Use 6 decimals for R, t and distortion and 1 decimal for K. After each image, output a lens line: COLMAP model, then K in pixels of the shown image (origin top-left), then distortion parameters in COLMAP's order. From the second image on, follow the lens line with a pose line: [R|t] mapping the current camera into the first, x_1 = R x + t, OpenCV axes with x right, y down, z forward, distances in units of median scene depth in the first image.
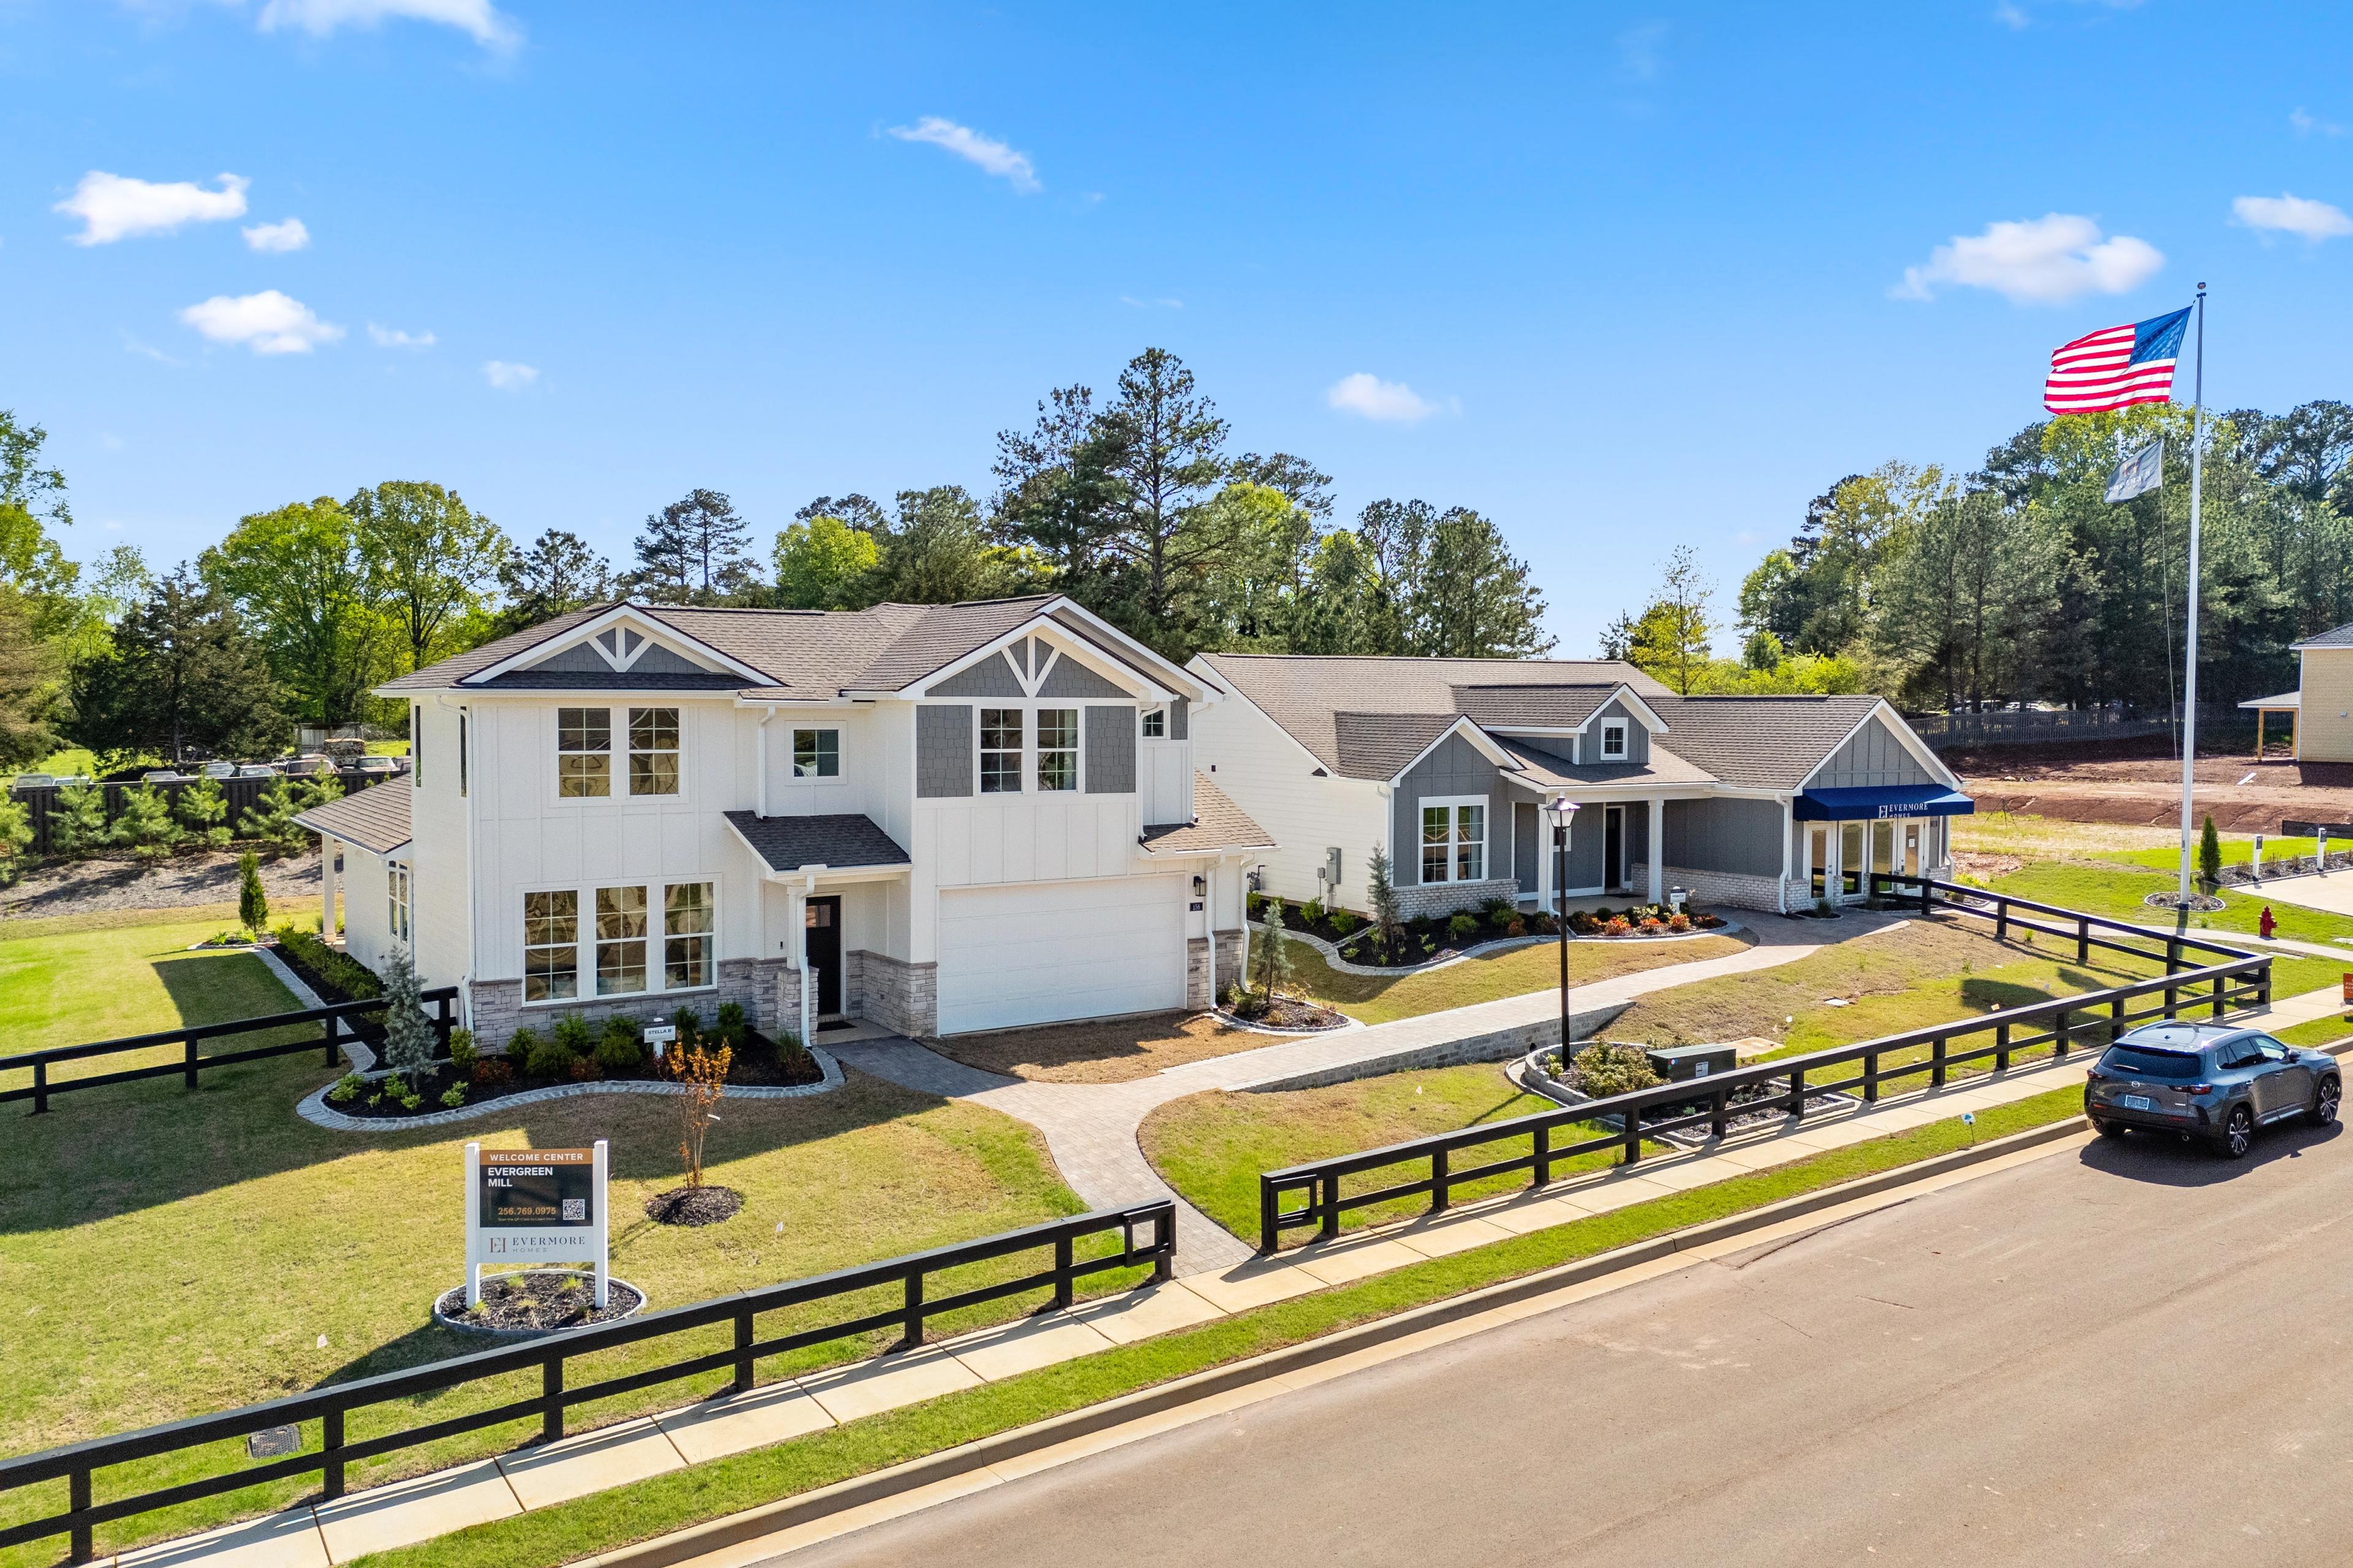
lens RADIAL K [[1725.8, 0, 1185.4], [0, 1725.8, 760.2], [0, 0, 1]] dist [0.087967, -0.083846]
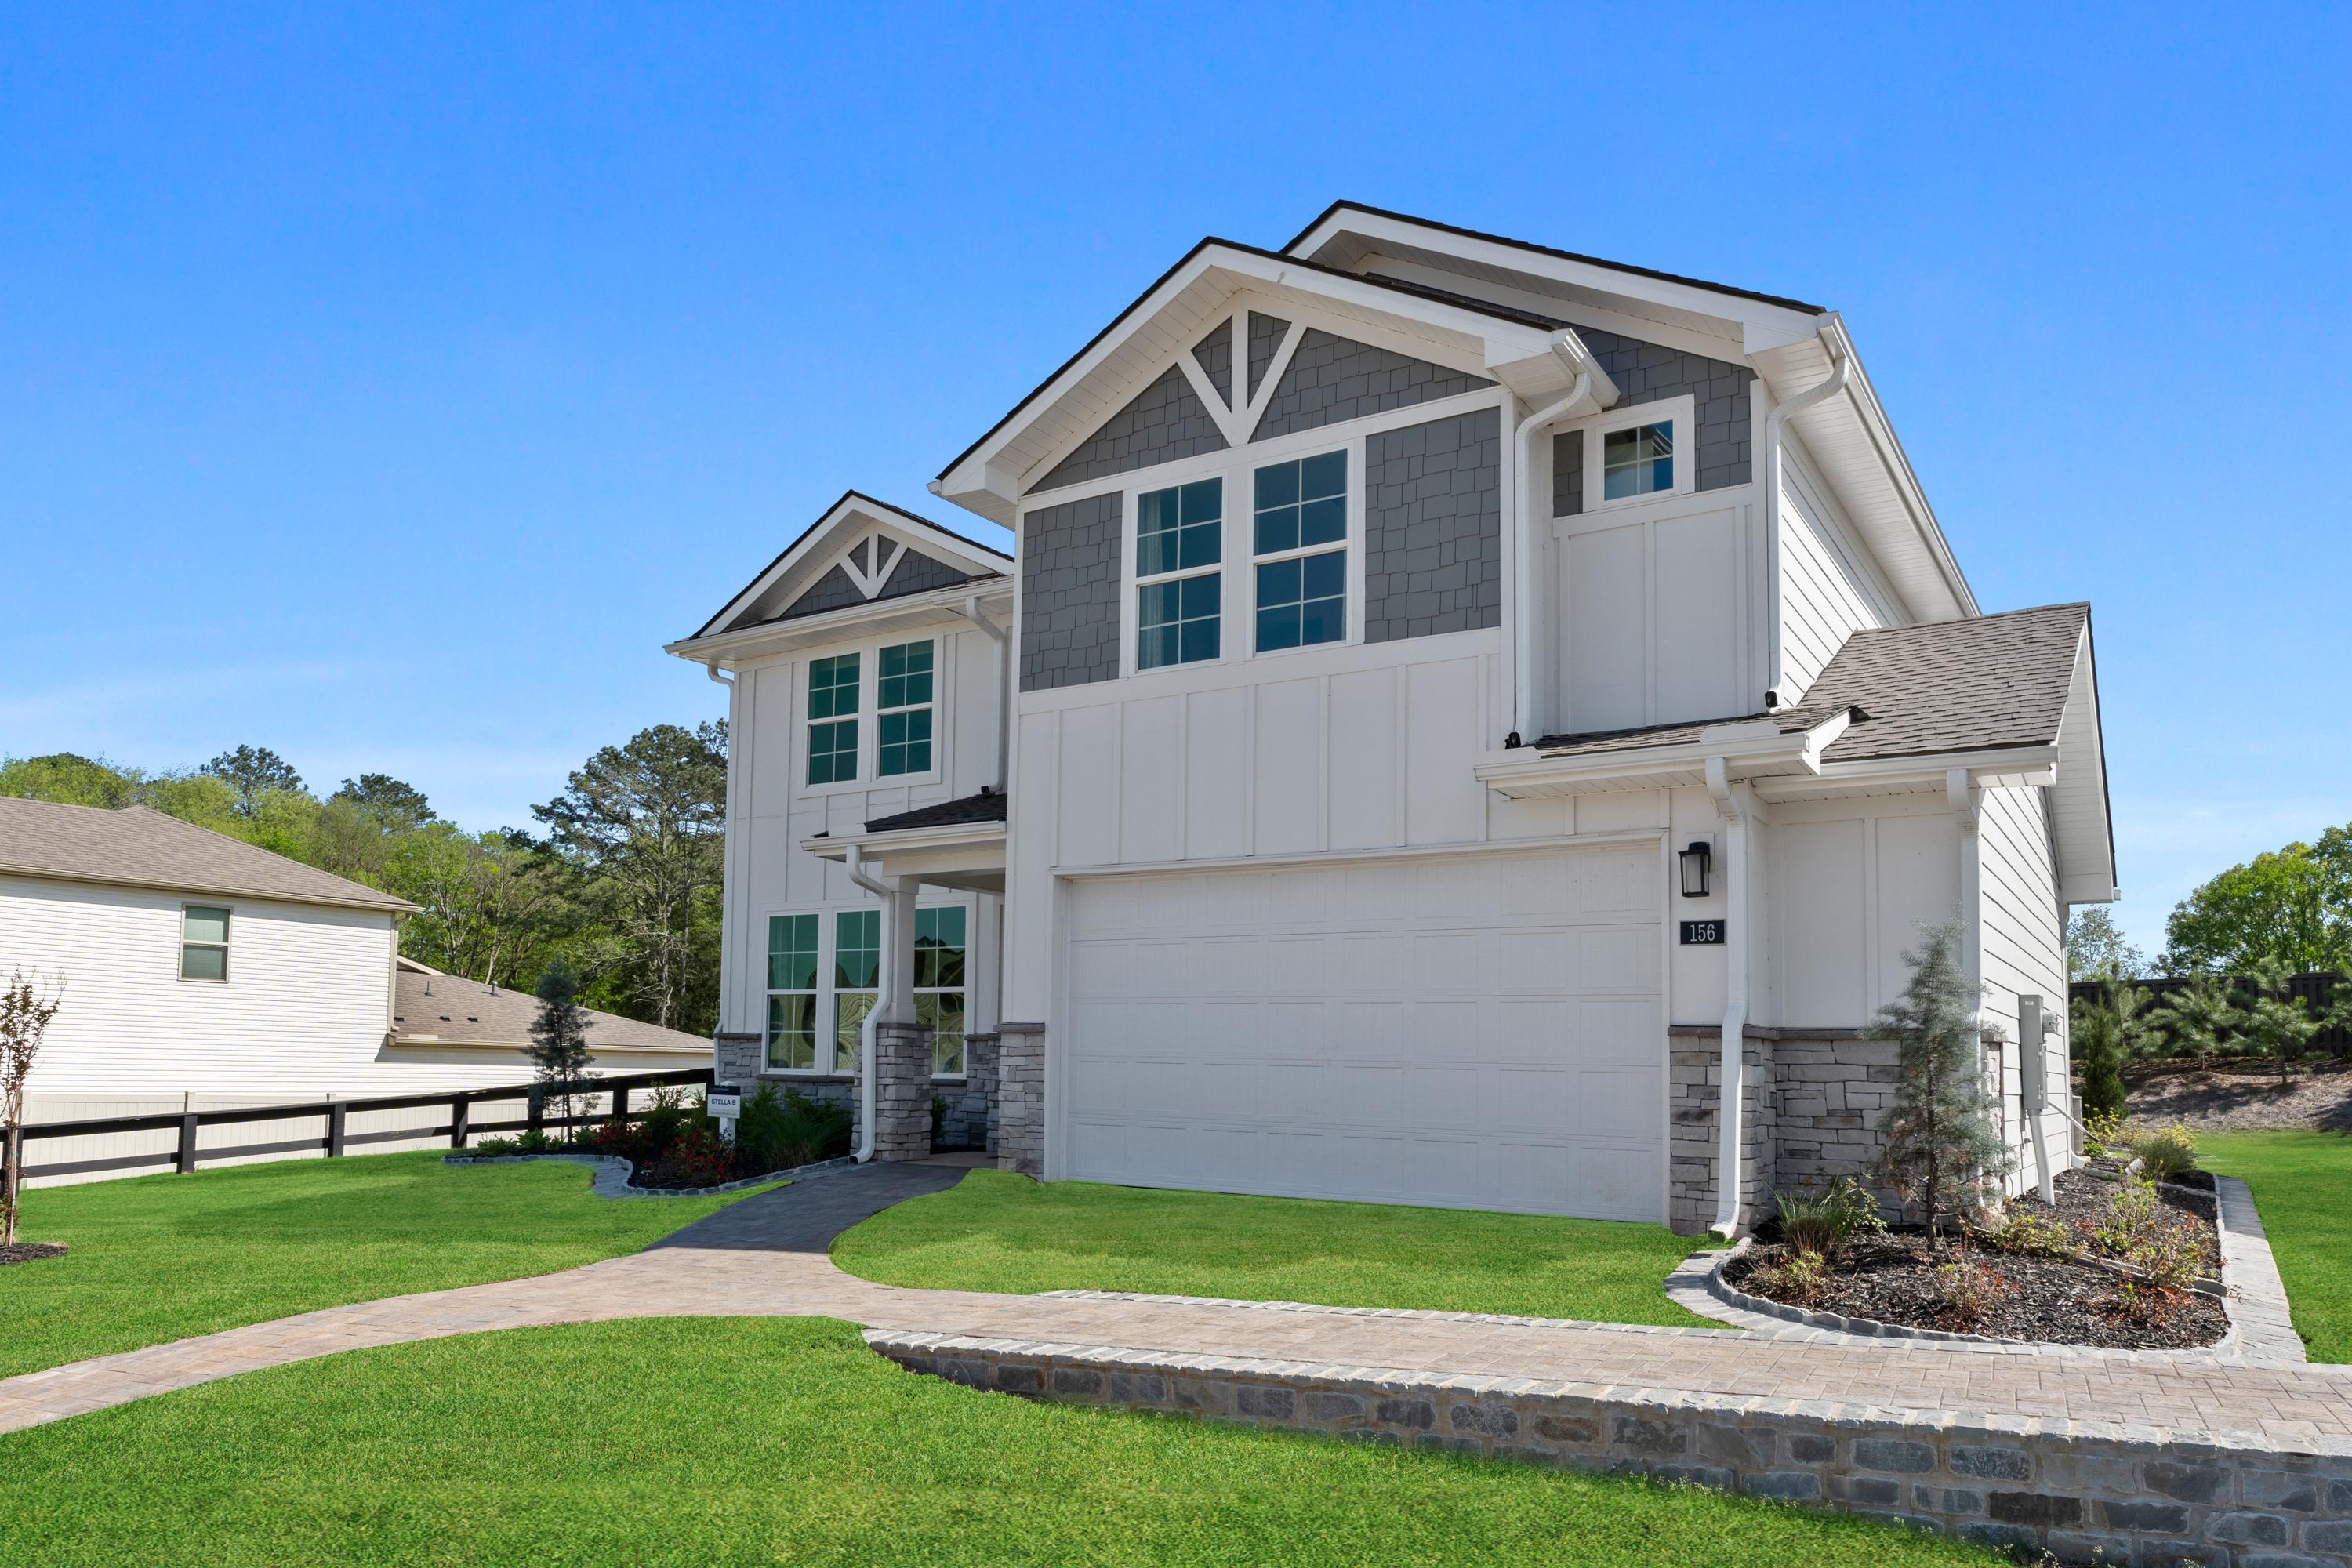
lens RADIAL K [[1568.9, 0, 1242.5], [0, 1568.9, 950.3], [0, 0, 1]] dist [-0.005087, 0.006014]
pose [[0.401479, -0.068284, -0.913319, 0.265992], [-0.045635, 0.994487, -0.094413, 0.128504], [0.914731, 0.079584, 0.396149, 0.834815]]
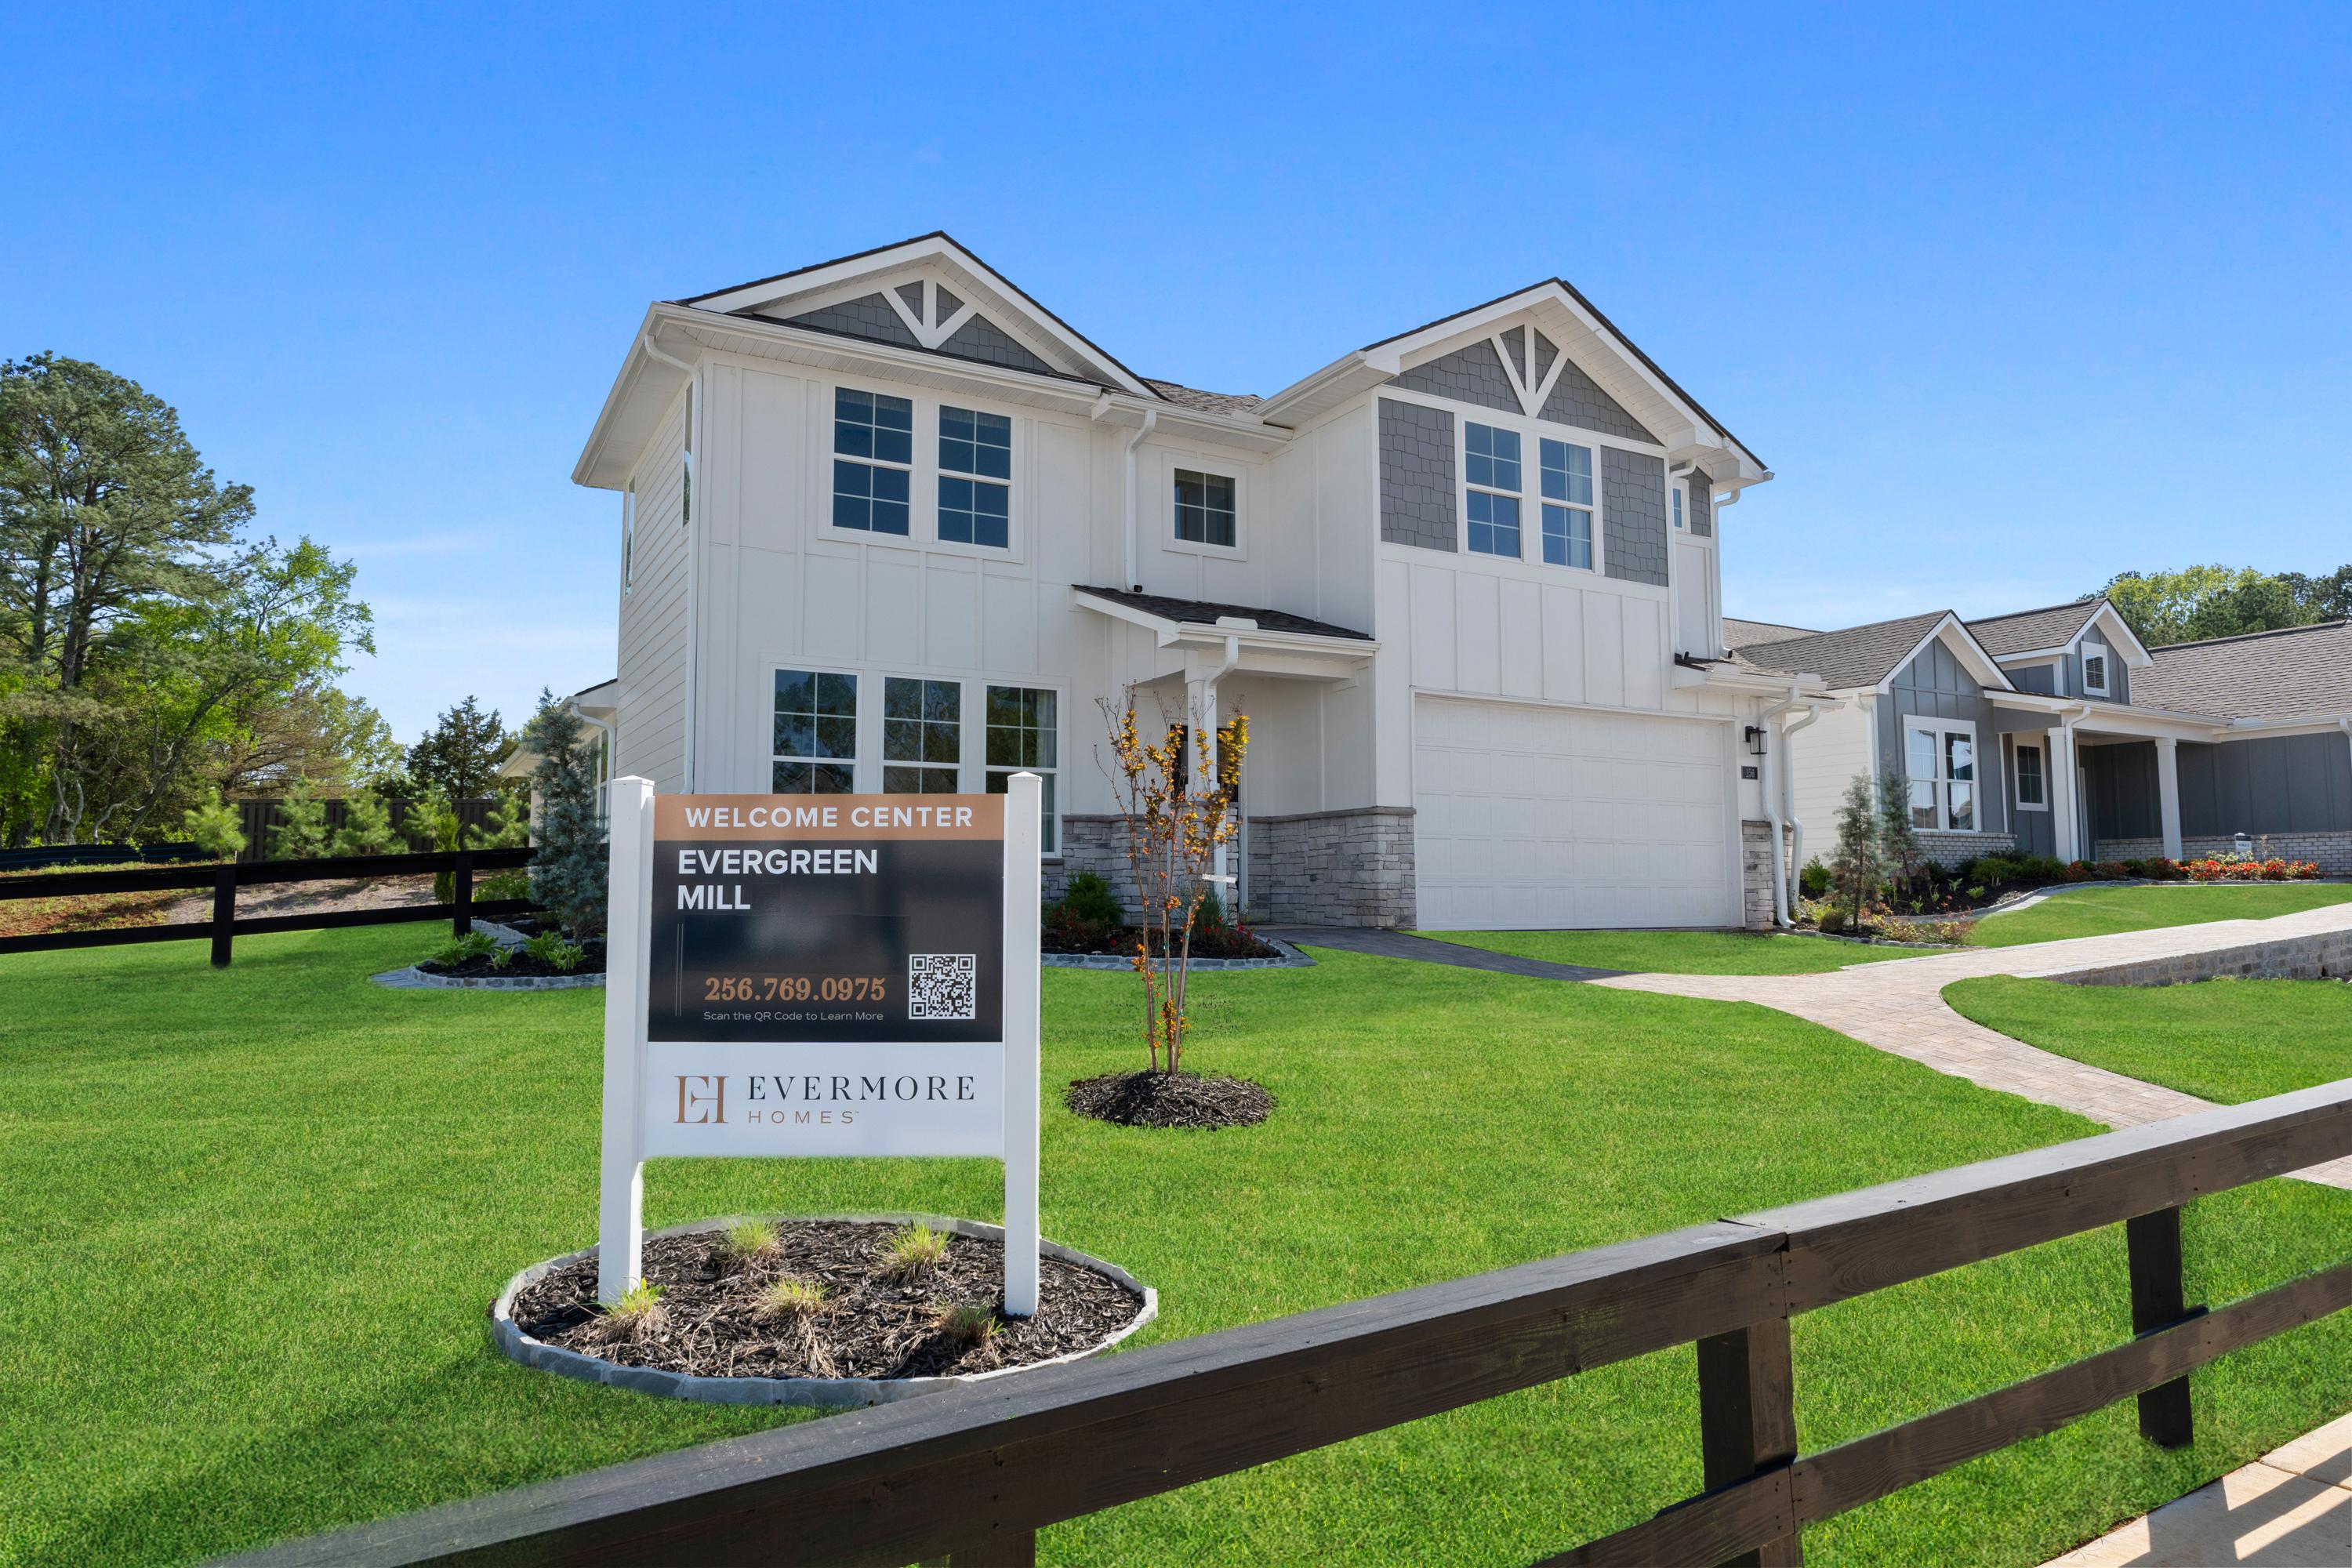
lens RADIAL K [[1417.3, 0, 1195.2], [0, 1417.3, 771.3], [0, 0, 1]] dist [-0.005239, -0.000642]
pose [[0.997998, -0.015018, -0.061430, -0.181345], [0.007399, 0.992452, -0.122409, 0.157032], [0.062804, 0.121710, 0.990577, 0.471345]]
